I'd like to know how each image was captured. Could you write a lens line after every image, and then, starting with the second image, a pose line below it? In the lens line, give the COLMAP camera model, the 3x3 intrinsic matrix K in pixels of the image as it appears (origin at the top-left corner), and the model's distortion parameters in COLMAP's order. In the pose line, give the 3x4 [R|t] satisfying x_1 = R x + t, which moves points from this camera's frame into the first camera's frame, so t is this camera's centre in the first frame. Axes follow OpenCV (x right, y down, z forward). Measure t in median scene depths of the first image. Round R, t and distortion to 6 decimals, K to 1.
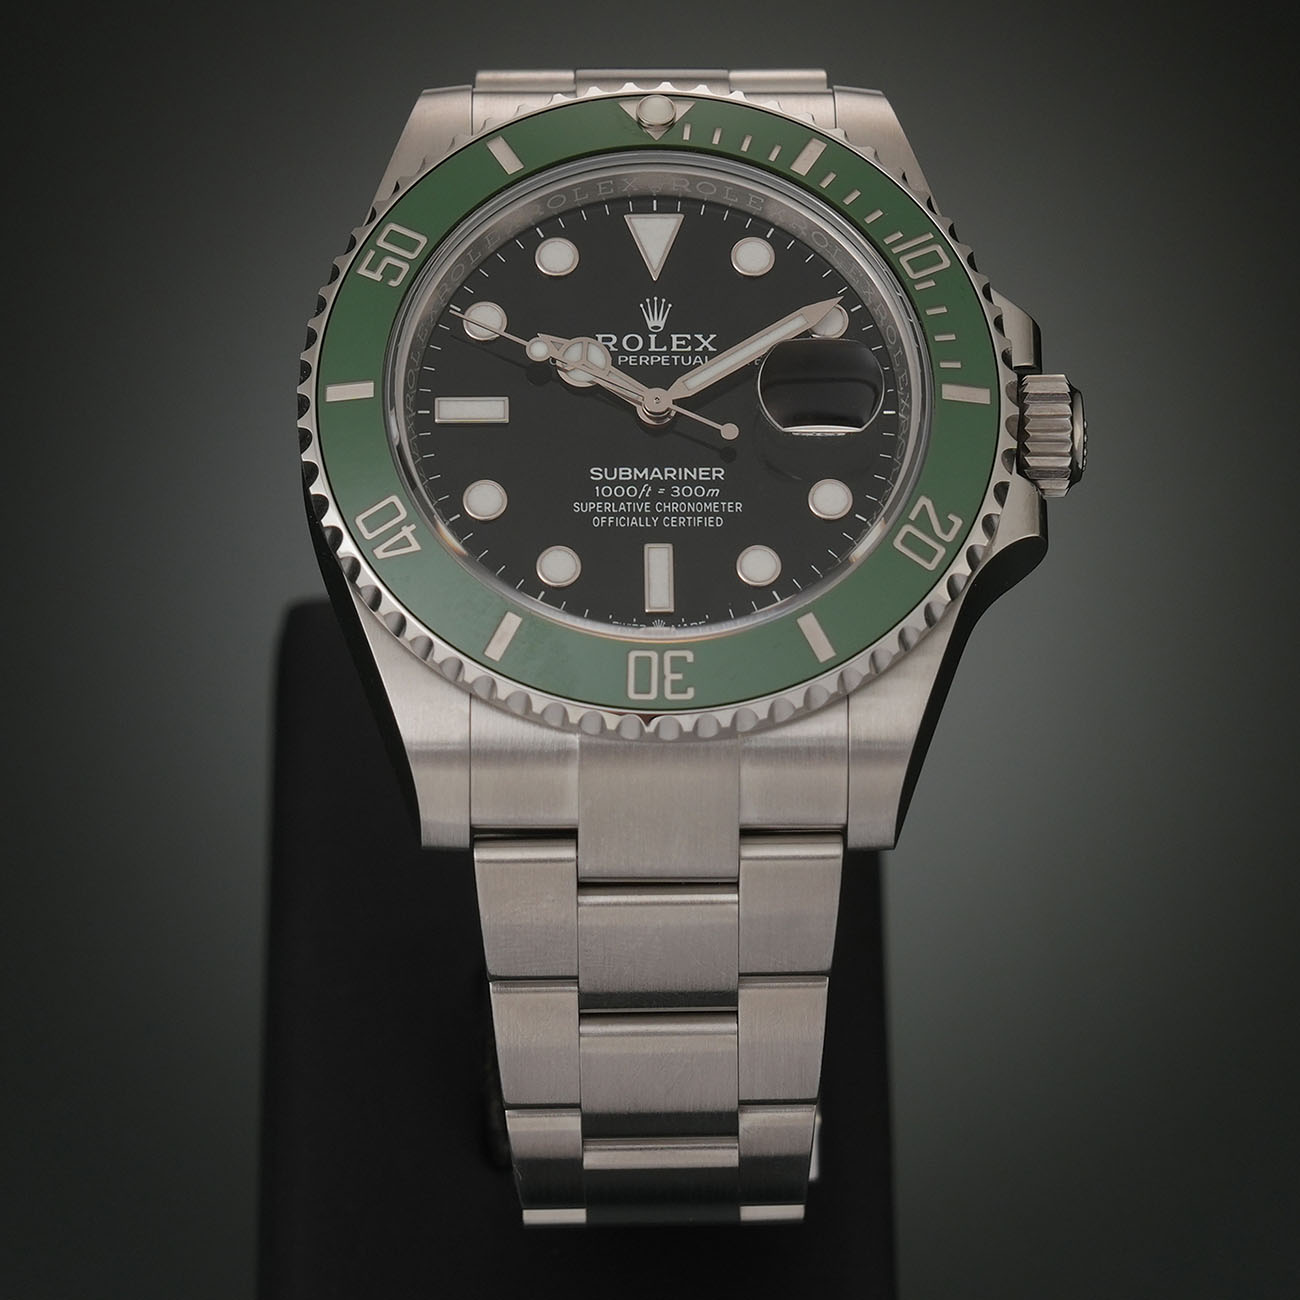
lens RADIAL K [[7831.3, 0, 650.5], [0, 7831.3, 650.2], [0, 0, 1]] dist [-1.262493, -5.932075]
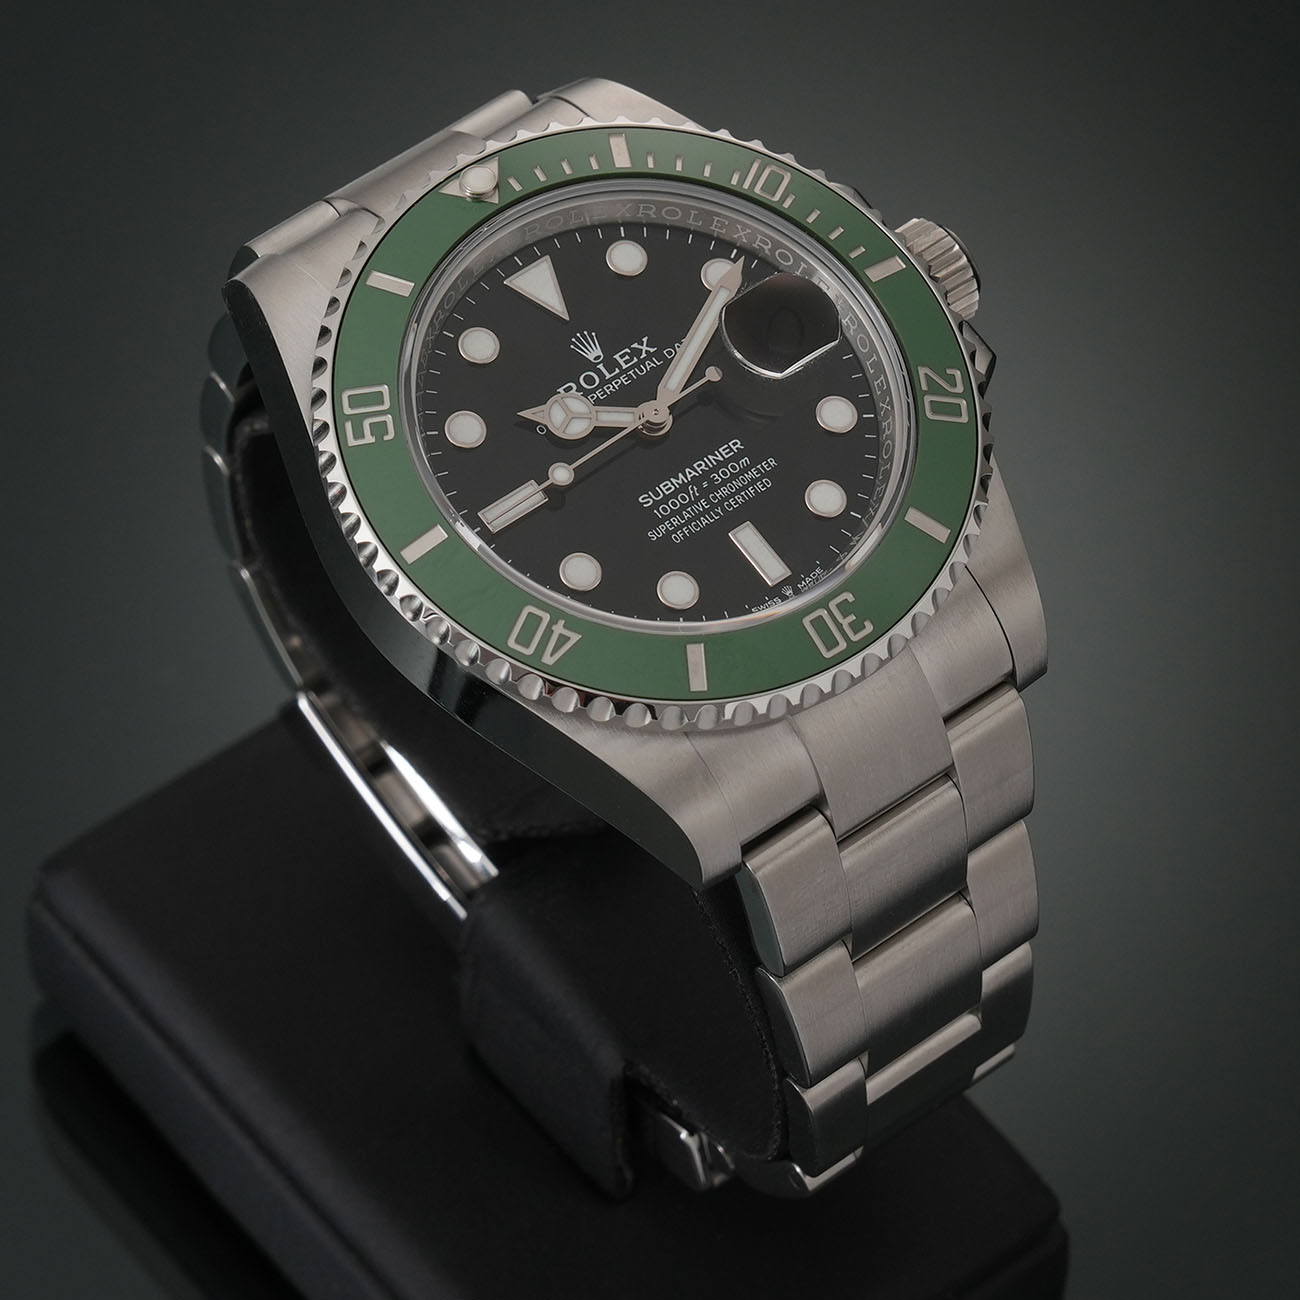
lens RADIAL K [[7831.3, 0, 650.5], [0, 7831.3, 650.2], [0, 0, 1]] dist [-1.262493, -5.932075]
pose [[0.791363, -0.487003, 0.369556, -0.402655], [0.484485, 0.868264, 0.106733, -0.116510], [-0.372852, 0.094580, 0.923058, 0.036479]]
